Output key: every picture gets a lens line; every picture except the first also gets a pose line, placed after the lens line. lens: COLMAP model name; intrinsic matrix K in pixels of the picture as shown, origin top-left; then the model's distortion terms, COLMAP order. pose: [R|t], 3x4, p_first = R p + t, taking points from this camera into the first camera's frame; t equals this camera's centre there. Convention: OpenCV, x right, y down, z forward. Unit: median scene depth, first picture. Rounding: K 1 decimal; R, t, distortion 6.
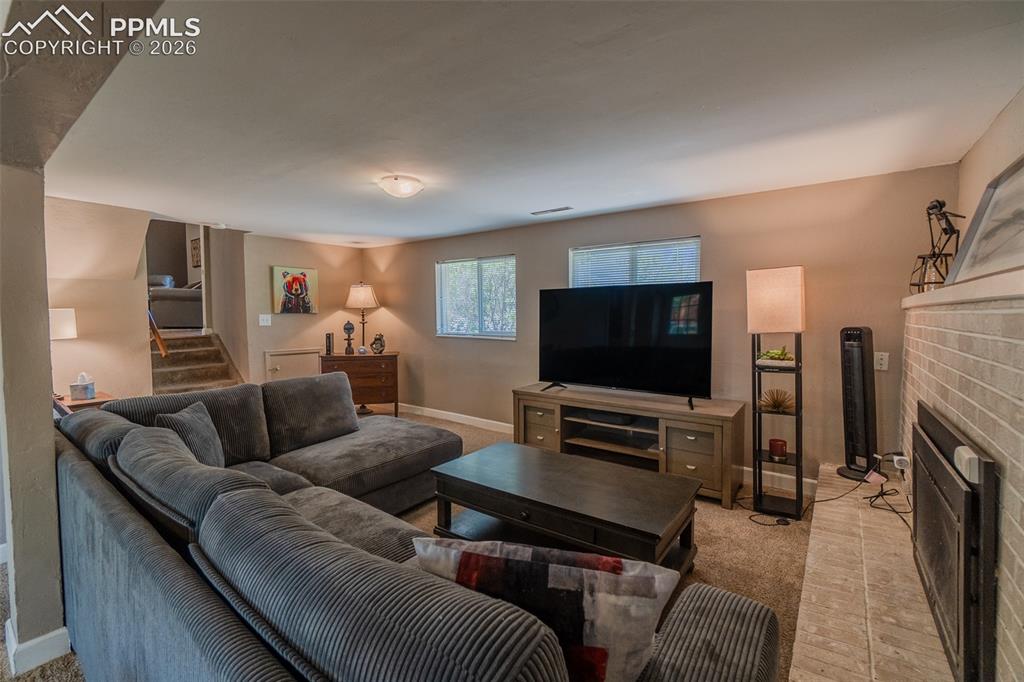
lens RADIAL K [[439.8, 0, 507.2], [0, 439.8, 334.8], [0, 0, 1]] dist [-0.007884, 0.001778]
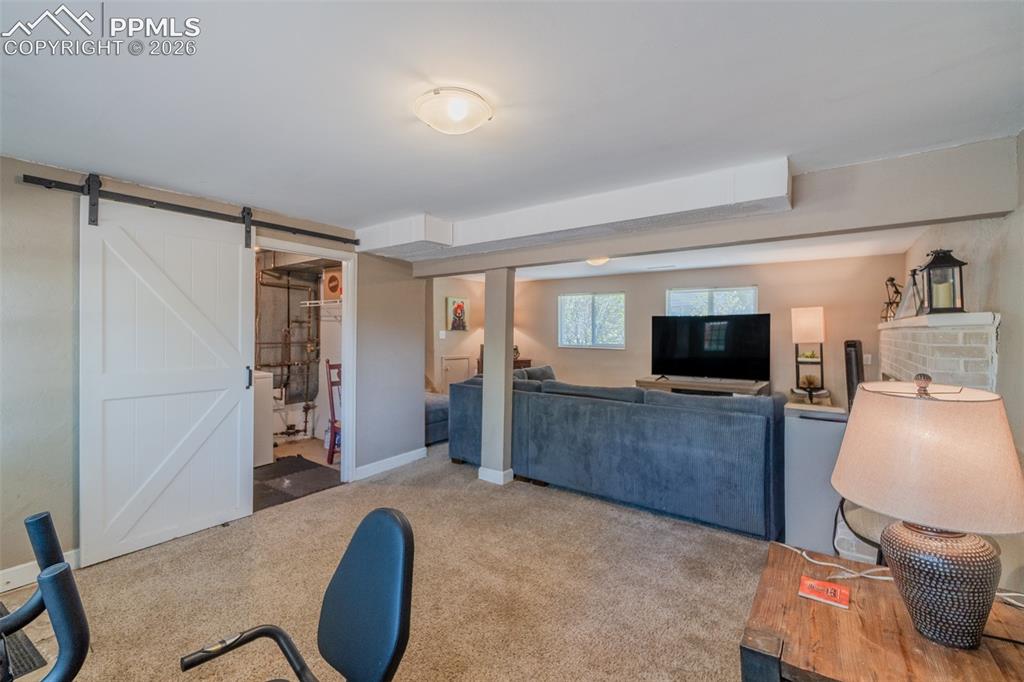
lens RADIAL K [[439.8, 0, 506.3], [0, 439.8, 333.4], [0, 0, 1]] dist [-0.007884, 0.001778]
pose [[0.999938, 0.006777, 0.008828, -0.466270], [-0.006377, 0.998984, -0.044607, 0.032384], [-0.009122, 0.044548, 0.998966, -0.569738]]
